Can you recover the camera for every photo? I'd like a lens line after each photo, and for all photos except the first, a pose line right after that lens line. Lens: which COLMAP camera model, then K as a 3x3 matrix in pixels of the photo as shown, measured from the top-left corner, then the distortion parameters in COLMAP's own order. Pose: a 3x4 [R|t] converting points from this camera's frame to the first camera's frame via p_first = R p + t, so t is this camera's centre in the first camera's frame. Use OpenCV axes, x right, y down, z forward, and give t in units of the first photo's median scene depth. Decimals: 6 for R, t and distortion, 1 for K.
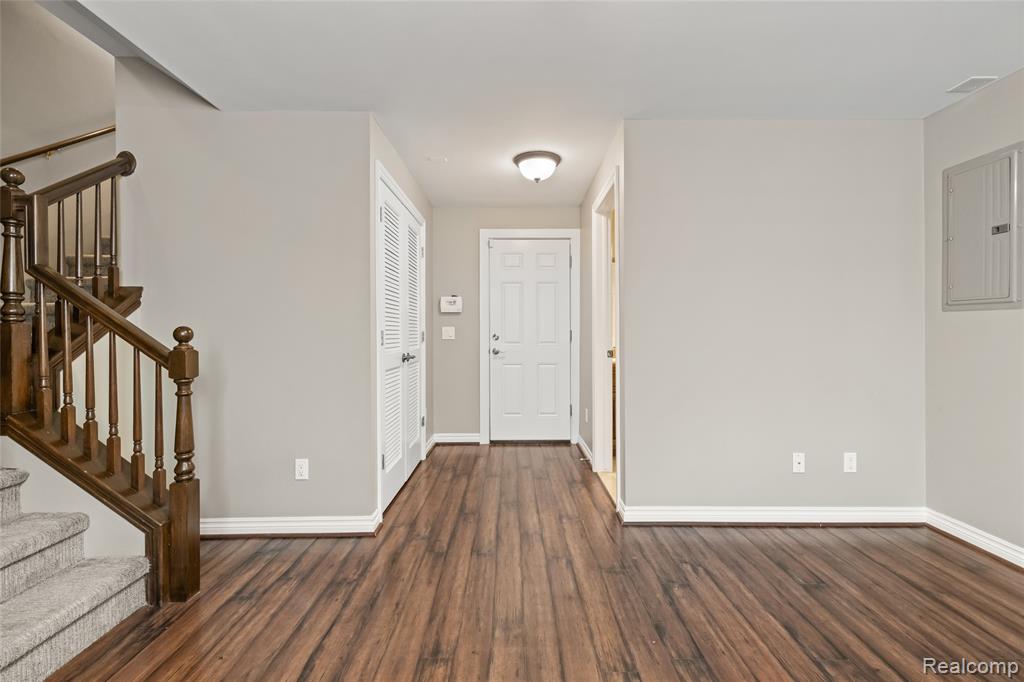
lens RADIAL K [[460.4, 0, 507.9], [0, 460.4, 331.7], [0, 0, 1]] dist [-0.002621, -0.000456]
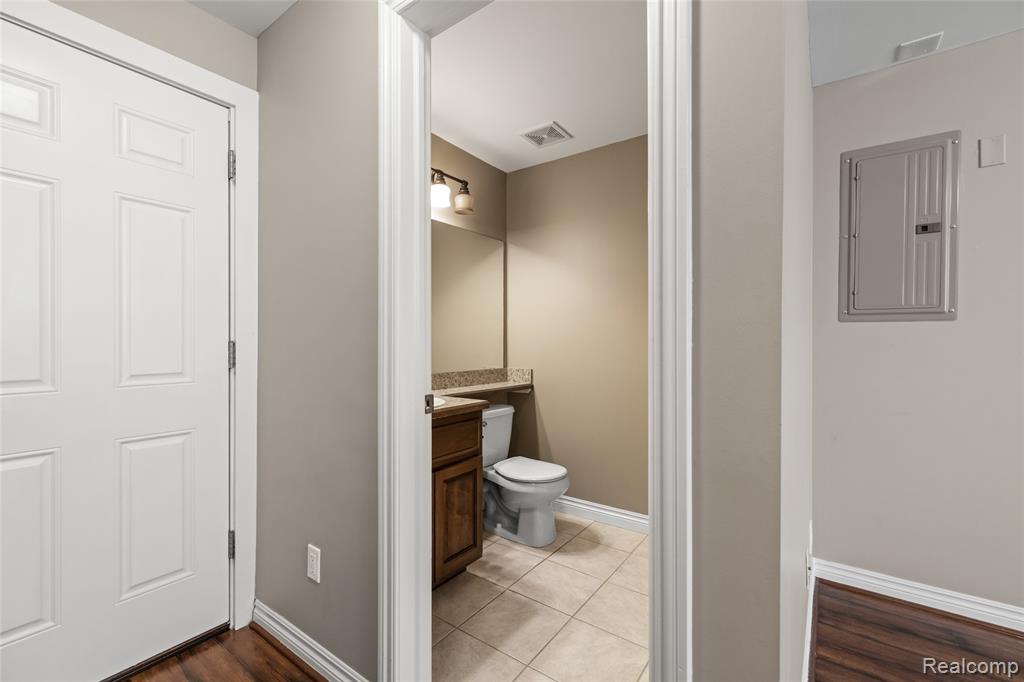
lens RADIAL K [[430.9, 0, 512.0], [0, 430.9, 341.0], [0, 0, 1]] dist [0.000194, 0.000198]
pose [[0.581233, 0.001668, 0.813736, -0.044954], [-0.002660, 0.999996, -0.000150, -0.007848], [-0.813733, -0.002077, 0.581235, 1.123486]]
